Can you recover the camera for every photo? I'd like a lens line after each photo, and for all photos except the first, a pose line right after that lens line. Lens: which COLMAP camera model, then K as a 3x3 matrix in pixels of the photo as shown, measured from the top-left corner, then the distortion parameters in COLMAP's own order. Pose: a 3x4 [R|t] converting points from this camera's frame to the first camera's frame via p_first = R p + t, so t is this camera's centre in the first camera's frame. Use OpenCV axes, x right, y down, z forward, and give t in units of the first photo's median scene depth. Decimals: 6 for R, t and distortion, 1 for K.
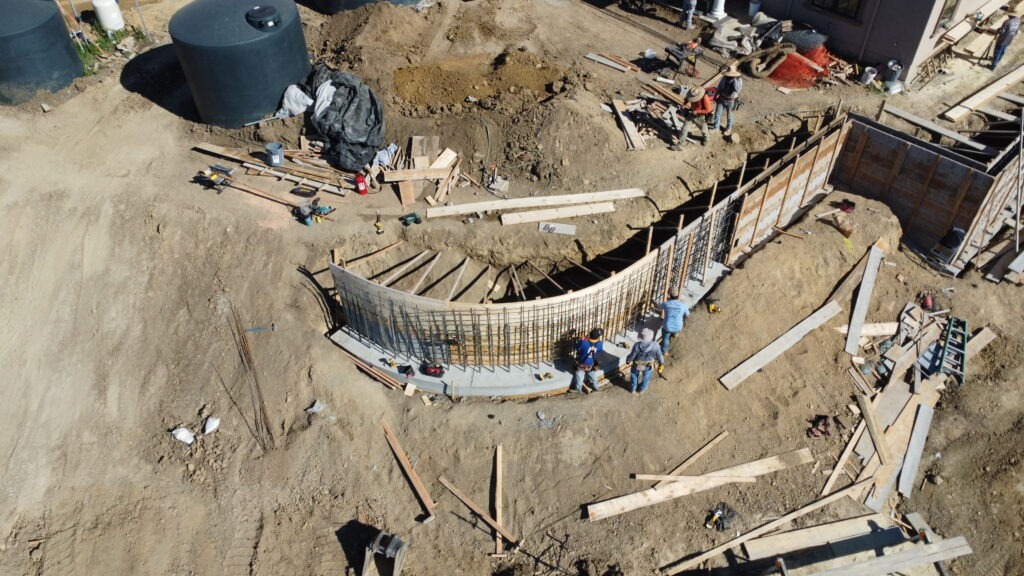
lens RADIAL K [[762.1, 0, 512.7], [0, 762.1, 288.0], [0, 0, 1]] dist [0.010000, 0.005950]
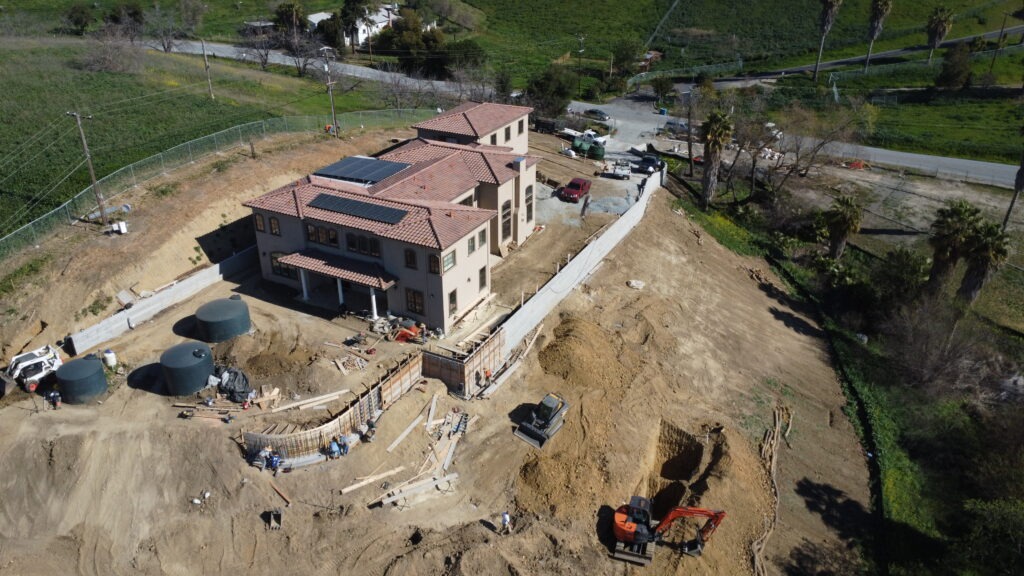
lens RADIAL K [[762.1, 0, 511.5], [0, 762.1, 288.2], [0, 0, 1]] dist [0.010000, 0.005950]
pose [[0.947438, -0.142421, 0.286492, -0.016213], [0.217325, 0.943649, -0.249594, 0.360167], [-0.234800, 0.298736, 0.925000, -1.908340]]
